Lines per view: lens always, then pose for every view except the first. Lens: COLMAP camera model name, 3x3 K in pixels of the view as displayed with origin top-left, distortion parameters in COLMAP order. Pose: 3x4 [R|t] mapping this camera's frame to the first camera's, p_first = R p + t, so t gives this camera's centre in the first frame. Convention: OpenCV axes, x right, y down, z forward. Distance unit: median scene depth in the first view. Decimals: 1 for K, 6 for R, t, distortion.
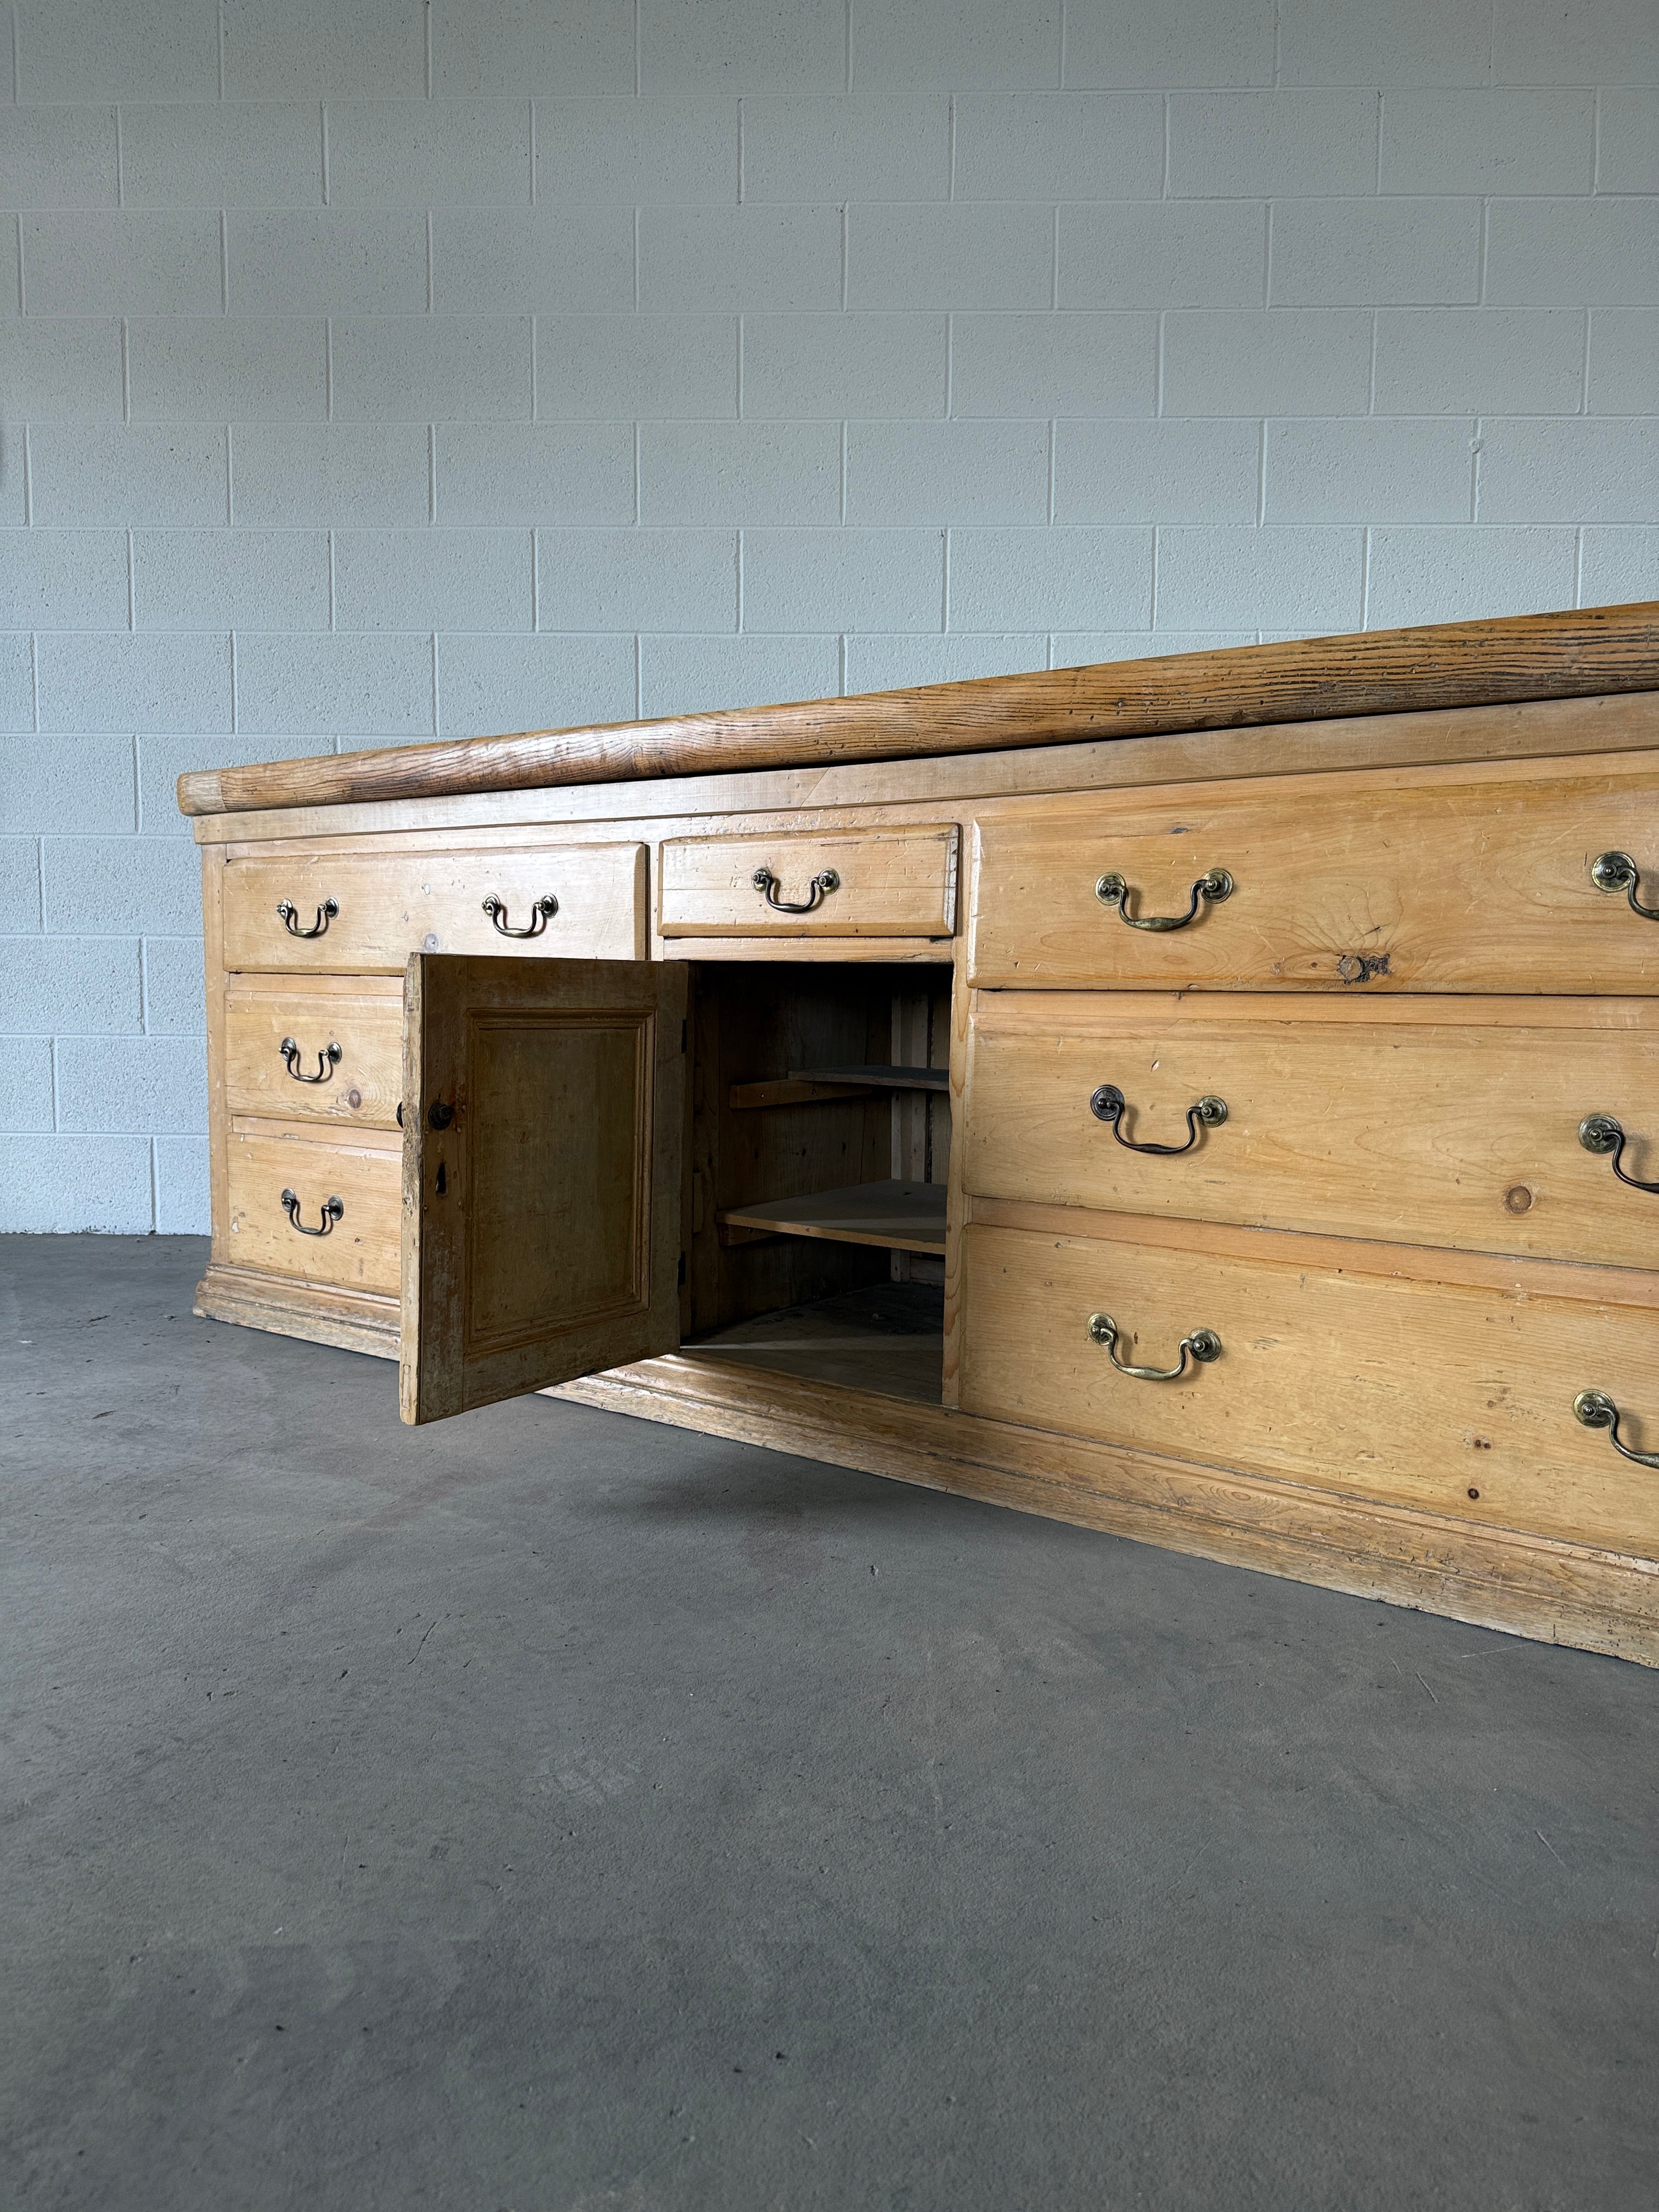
lens RADIAL K [[1582.8, 0, 828.7], [0, 1582.8, 1099.6], [0, 0, 1]] dist [0.035345, -0.047915]
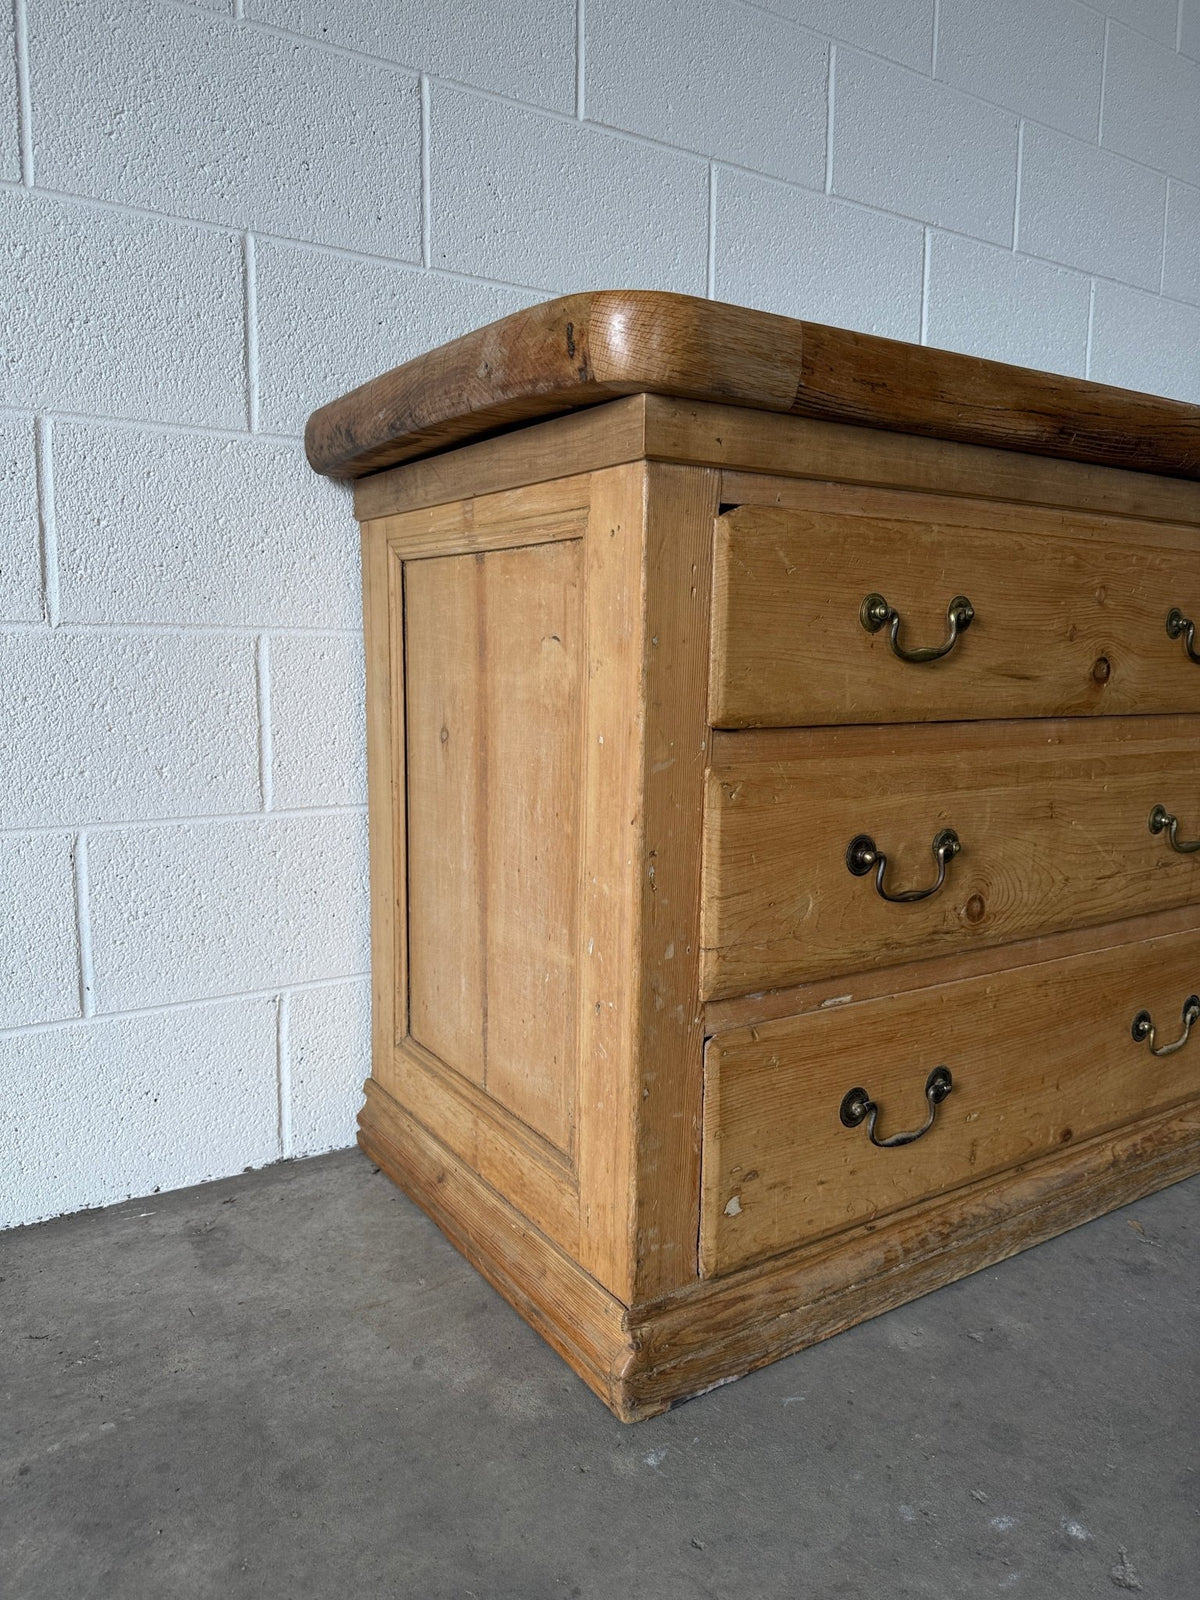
lens RADIAL K [[1144.9, 0, 597.6], [0, 1144.9, 791.7], [0, 0, 1]] dist [0.035345, -0.047915]
pose [[0.819666, -0.069622, 0.568595, -0.867802], [0.032468, 0.996638, 0.075228, -0.144196], [-0.571921, -0.043201, 0.819171, 1.223977]]
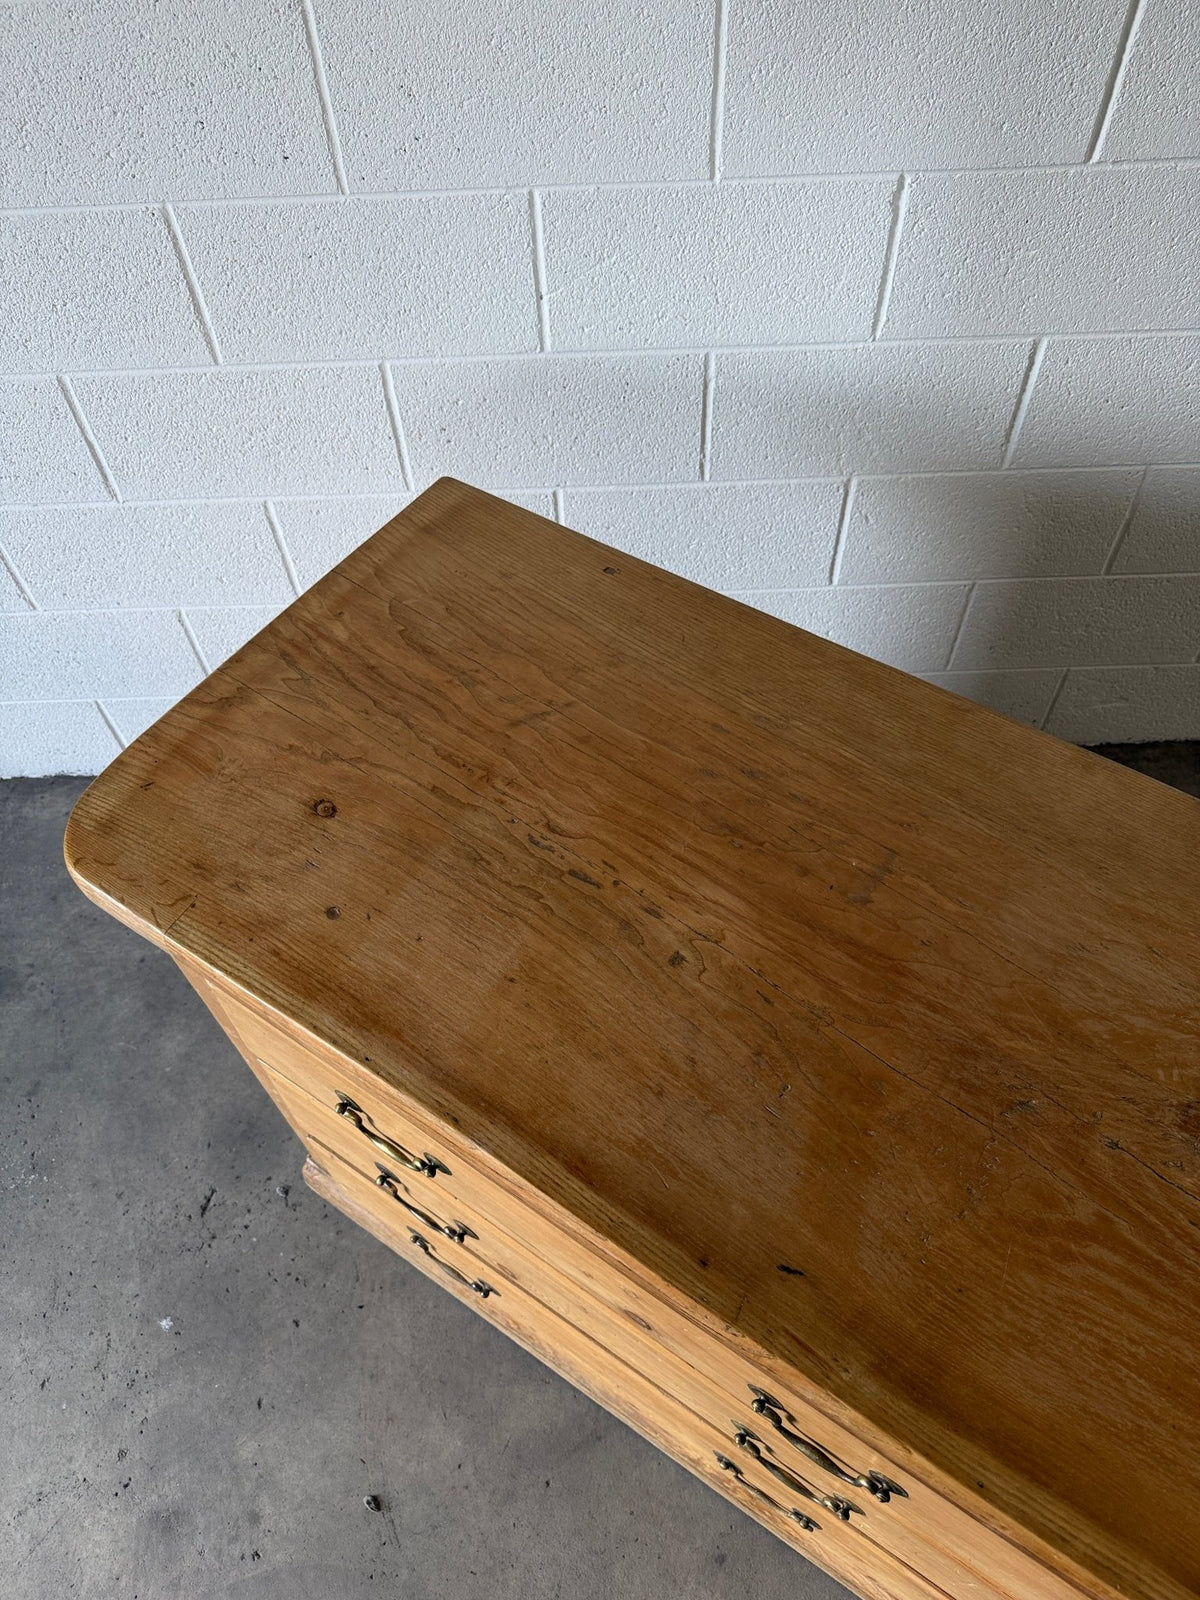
lens RADIAL K [[1144.9, 0, 598.5], [0, 1144.9, 805.0], [0, 0, 1]] dist [0.035345, -0.047915]
pose [[0.998183, -0.060075, -0.004636, -0.334312], [0.042130, 0.640870, 0.766493, -0.778377], [-0.043076, -0.765295, 0.642236, 1.135342]]
